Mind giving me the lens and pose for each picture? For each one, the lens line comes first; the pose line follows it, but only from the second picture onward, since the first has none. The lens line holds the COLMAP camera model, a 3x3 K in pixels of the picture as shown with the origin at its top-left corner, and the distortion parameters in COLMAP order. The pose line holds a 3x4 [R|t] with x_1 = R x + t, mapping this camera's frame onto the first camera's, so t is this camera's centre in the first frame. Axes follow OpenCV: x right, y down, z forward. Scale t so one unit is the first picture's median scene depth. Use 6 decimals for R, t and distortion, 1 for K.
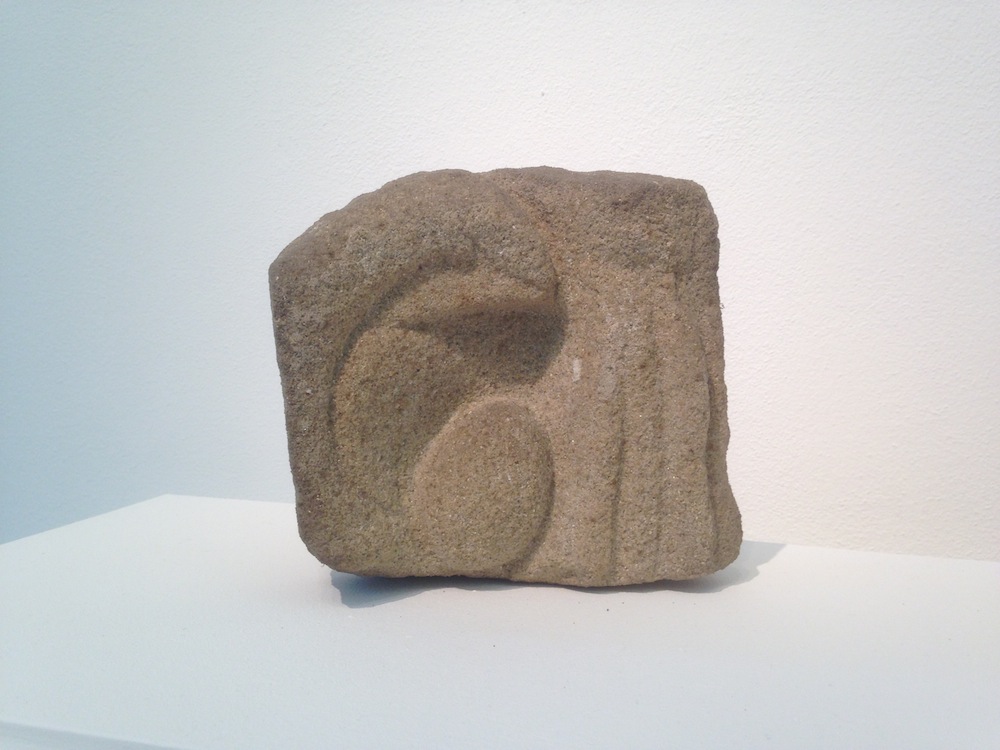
lens RADIAL K [[922.2, 0, 498.8], [0, 922.2, 368.8], [0, 0, 1]] dist [0.203328, -0.308933]
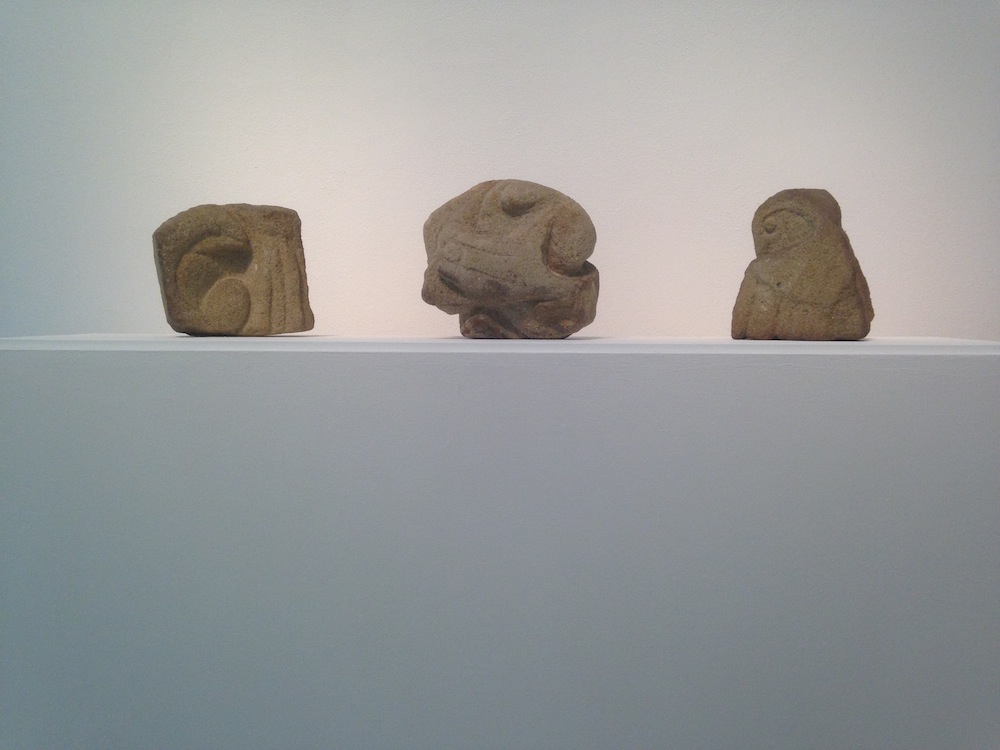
lens RADIAL K [[922.2, 0, 498.8], [0, 922.2, 368.8], [0, 0, 1]] dist [0.203328, -0.308933]
pose [[0.977312, -0.032589, 0.209282, 0.219507], [0.031666, 0.999468, 0.007761, 0.358136], [-0.209424, -0.000958, 0.977825, -2.380425]]
